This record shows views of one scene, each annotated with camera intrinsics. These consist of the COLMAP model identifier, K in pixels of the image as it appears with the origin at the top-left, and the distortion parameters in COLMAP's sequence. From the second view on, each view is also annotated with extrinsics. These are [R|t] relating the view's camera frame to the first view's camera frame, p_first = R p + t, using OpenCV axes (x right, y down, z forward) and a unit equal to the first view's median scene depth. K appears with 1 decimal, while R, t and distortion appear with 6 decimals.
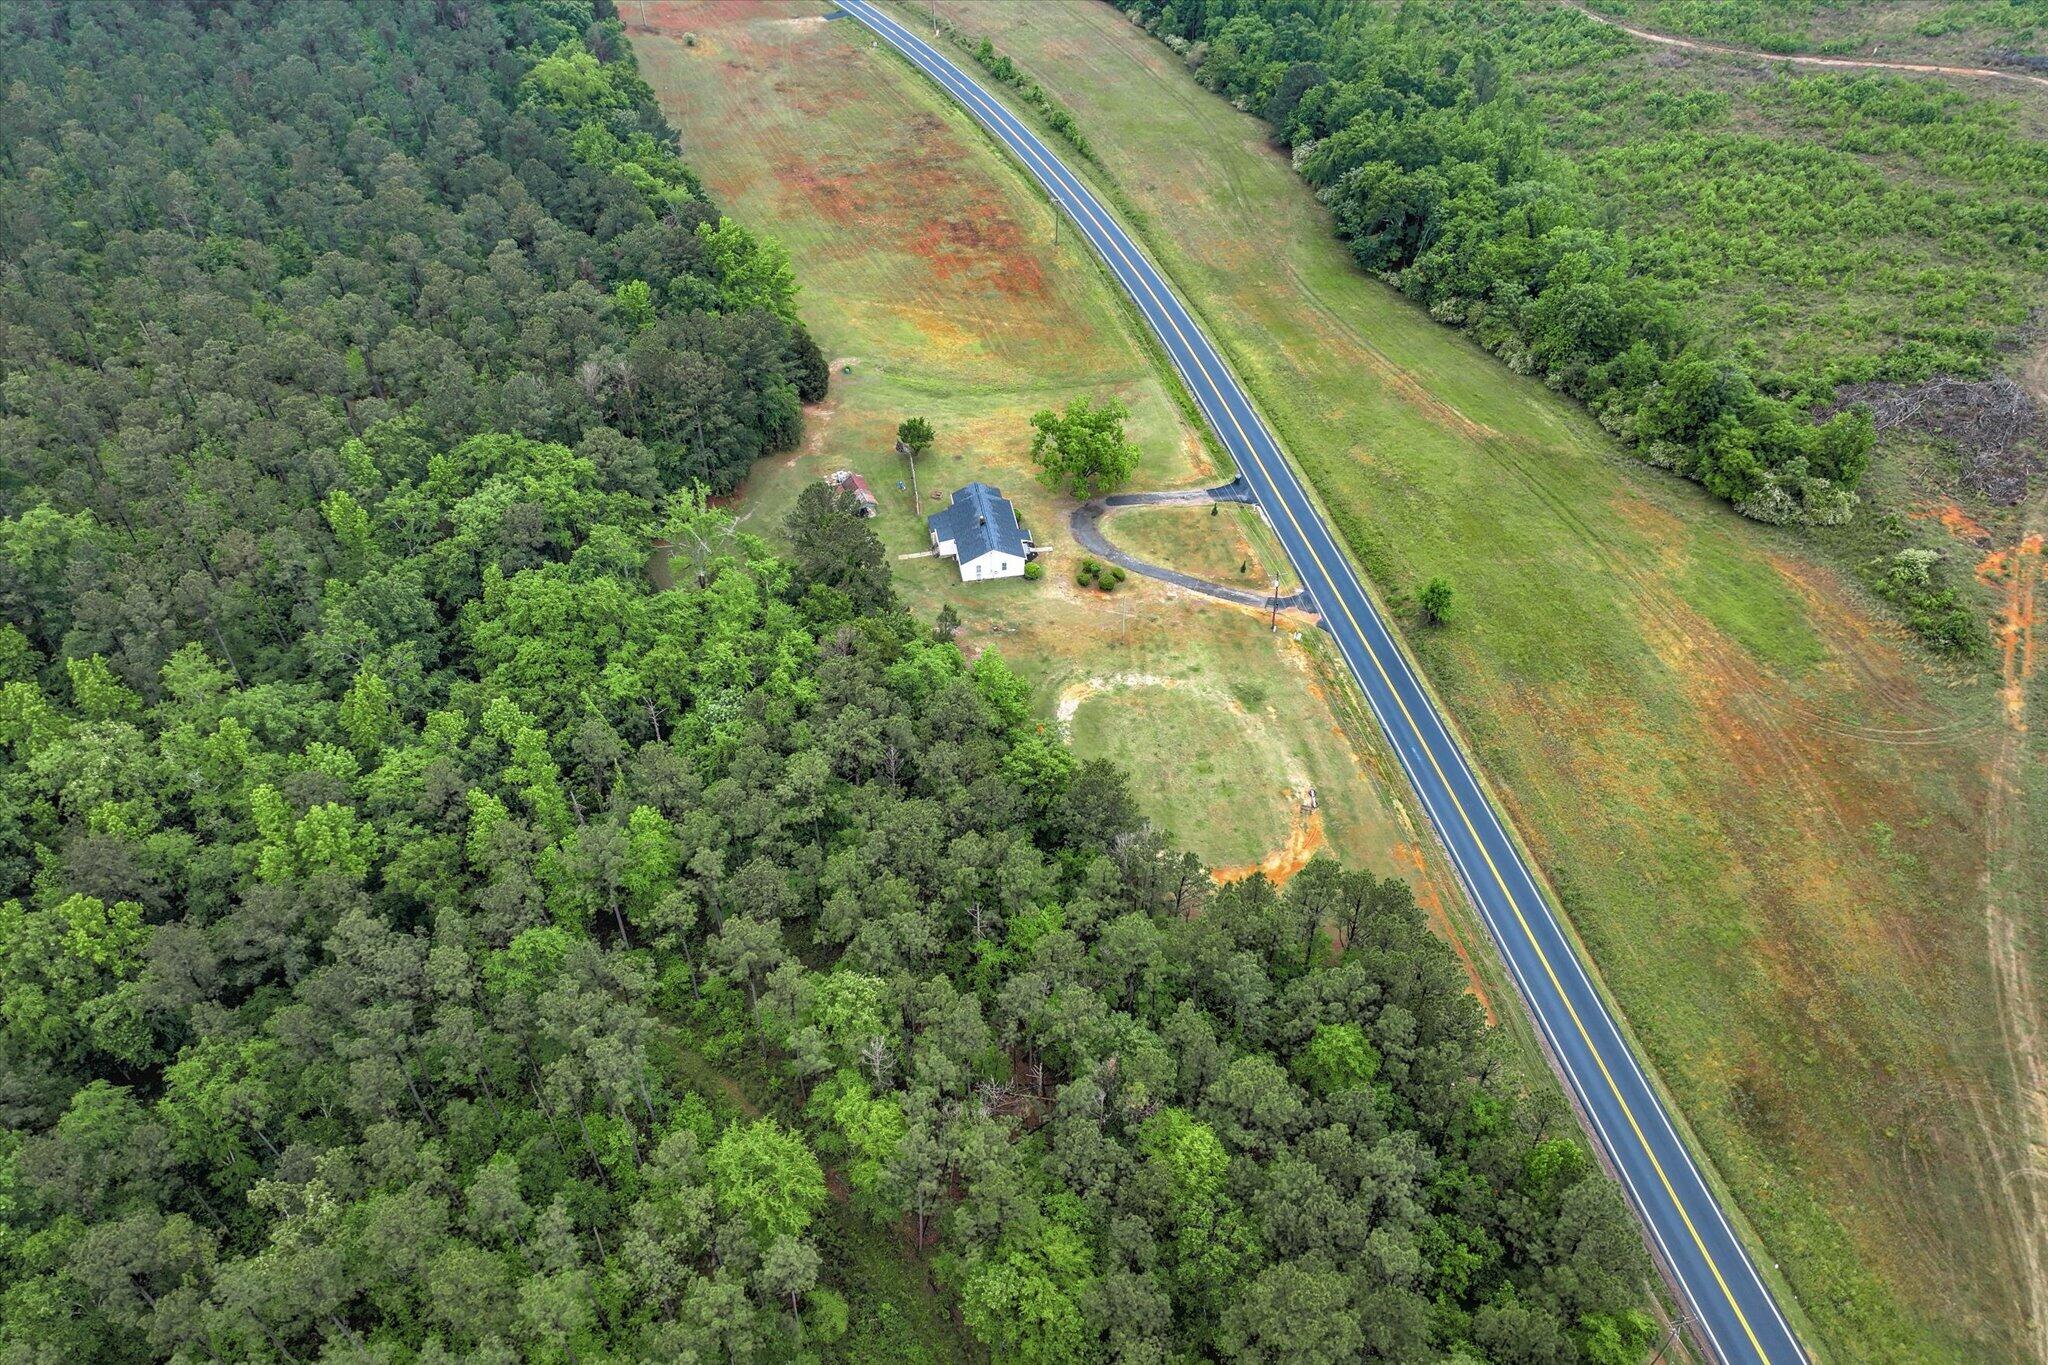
lens RADIAL K [[1446.7, 0, 1035.4], [0, 1446.7, 677.1], [0, 0, 1]] dist [0.008275, 0.006488]
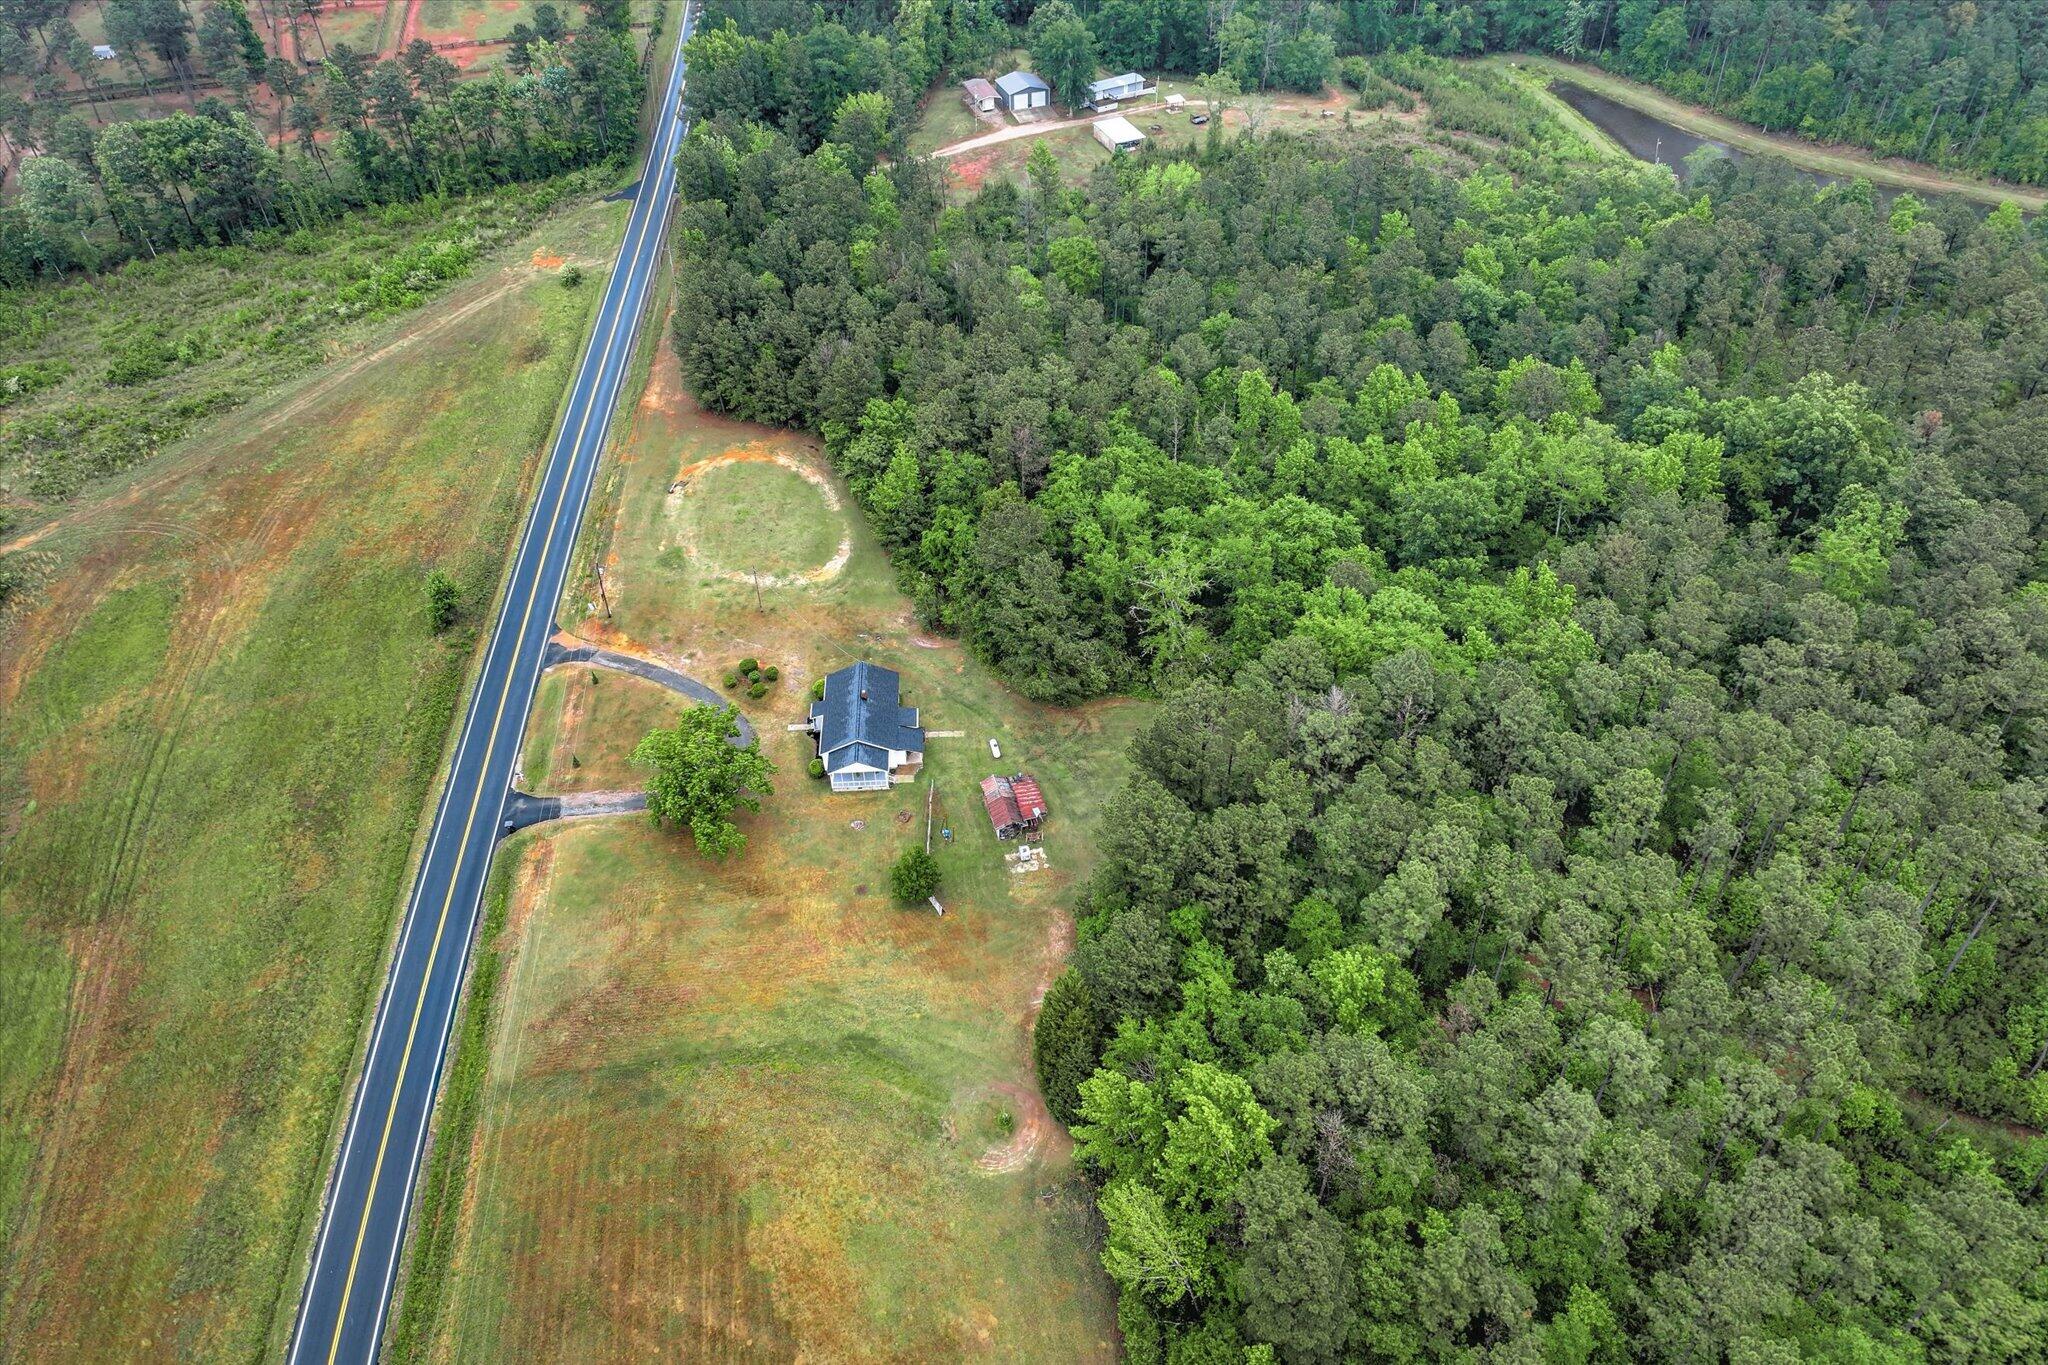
lens RADIAL K [[1442.6, 0, 1031.3], [0, 1442.6, 680.1], [0, 0, 1]] dist [-0.004060, 0.016260]
pose [[-0.992093, -0.075713, 0.100094, -0.220662], [0.091849, 0.105491, 0.990169, -0.948420], [-0.085528, 0.991534, -0.097703, 1.059385]]
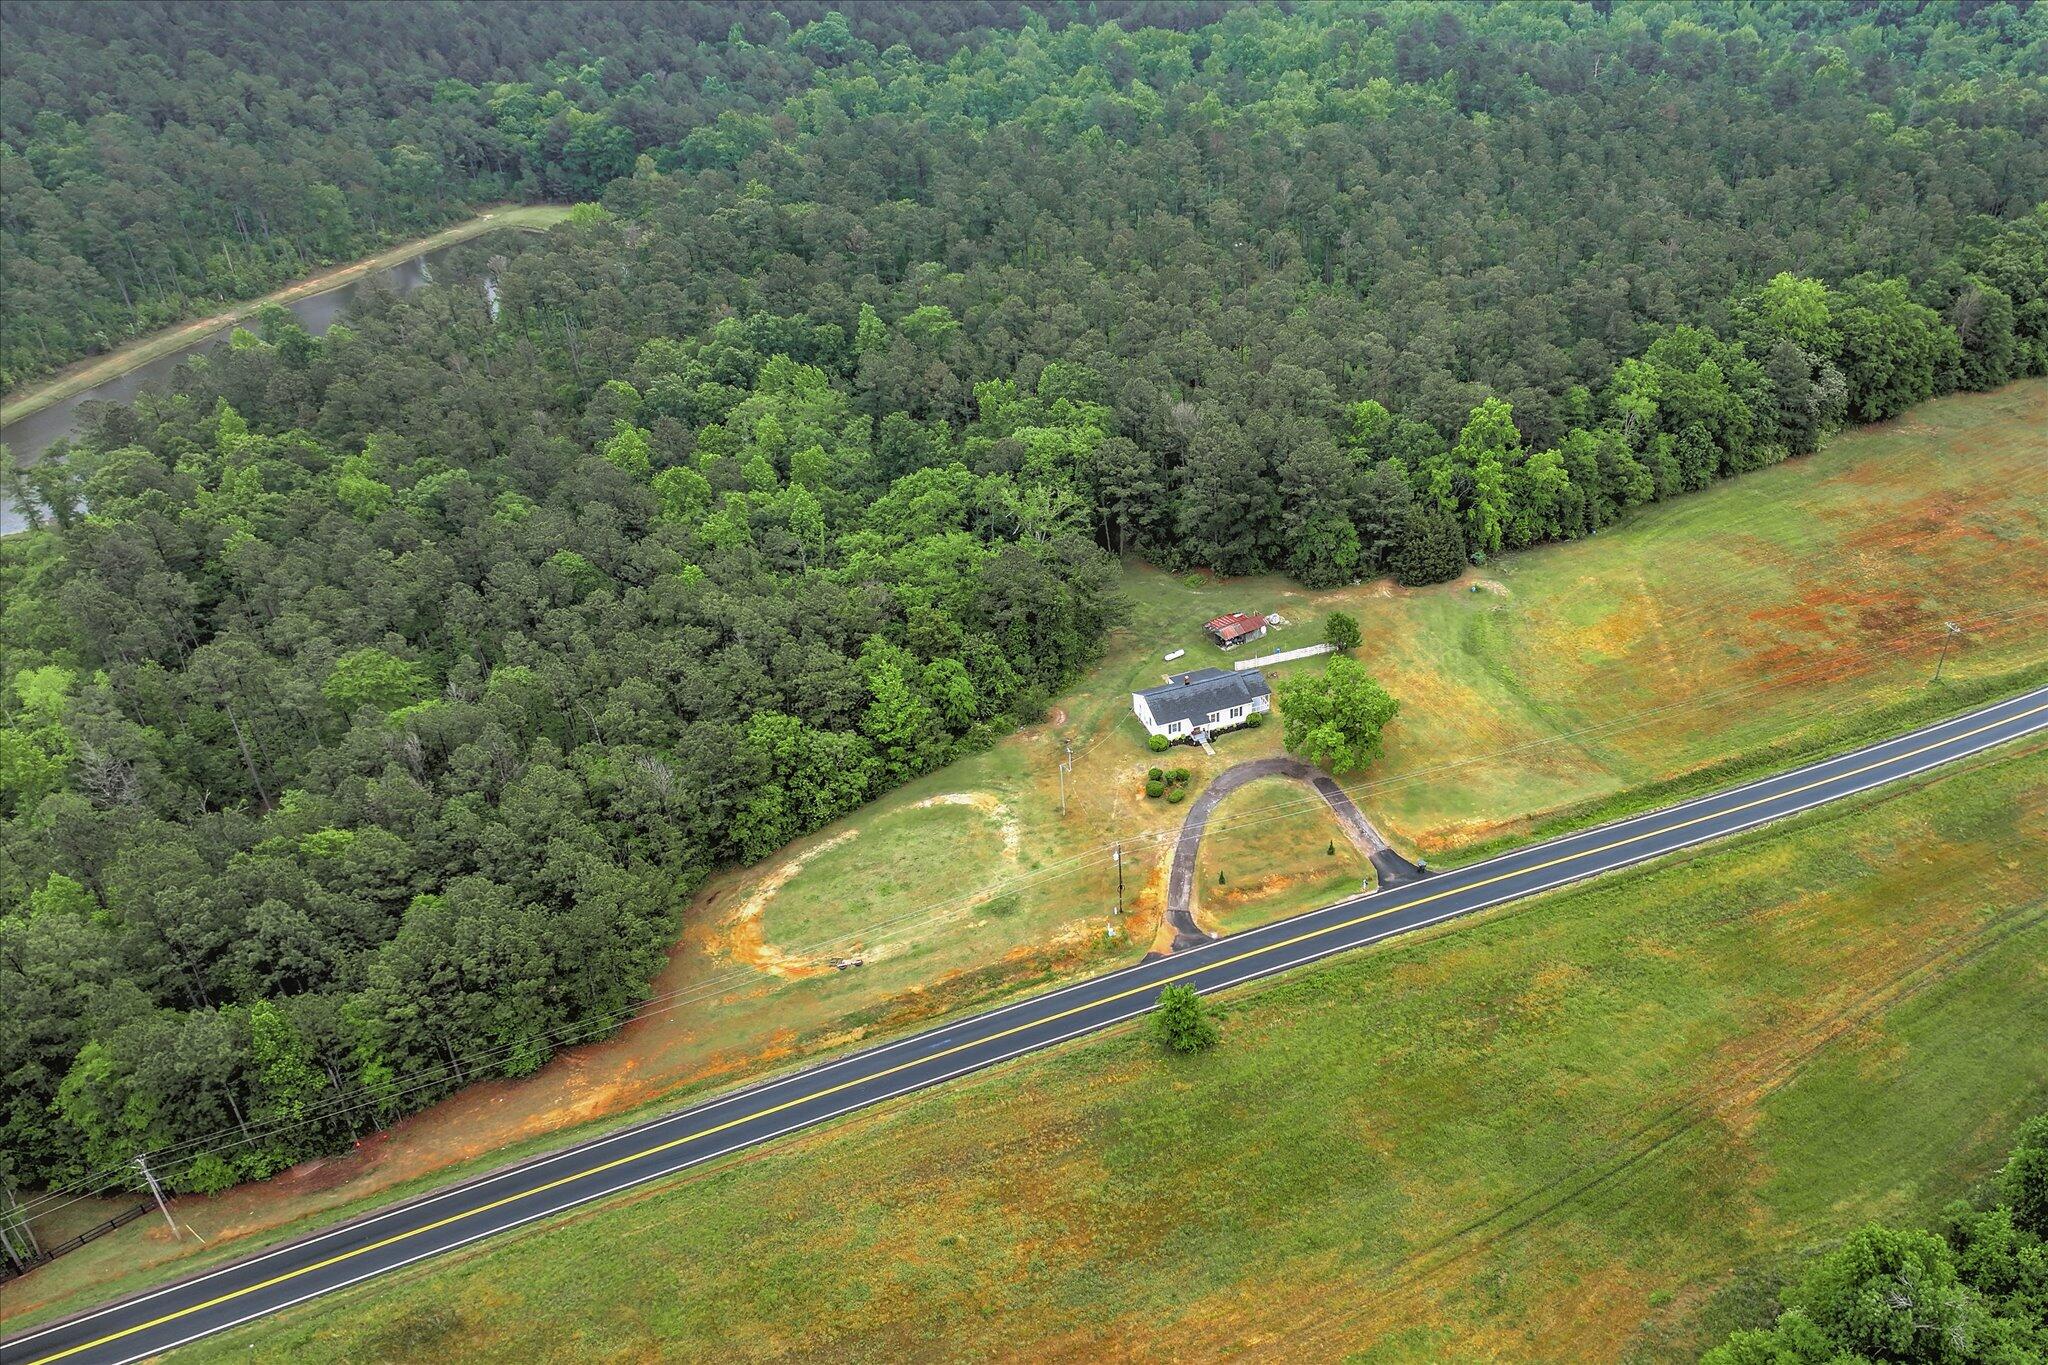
lens RADIAL K [[1687.5, 0, 1208.2], [0, 1687.5, 686.3], [0, 0, 1]] dist [0.002557, 0.006396]
pose [[0.237184, 0.507485, -0.828373, 0.893291], [-0.640395, 0.722880, 0.259496, -0.403657], [0.730505, 0.468938, 0.496447, 0.450649]]
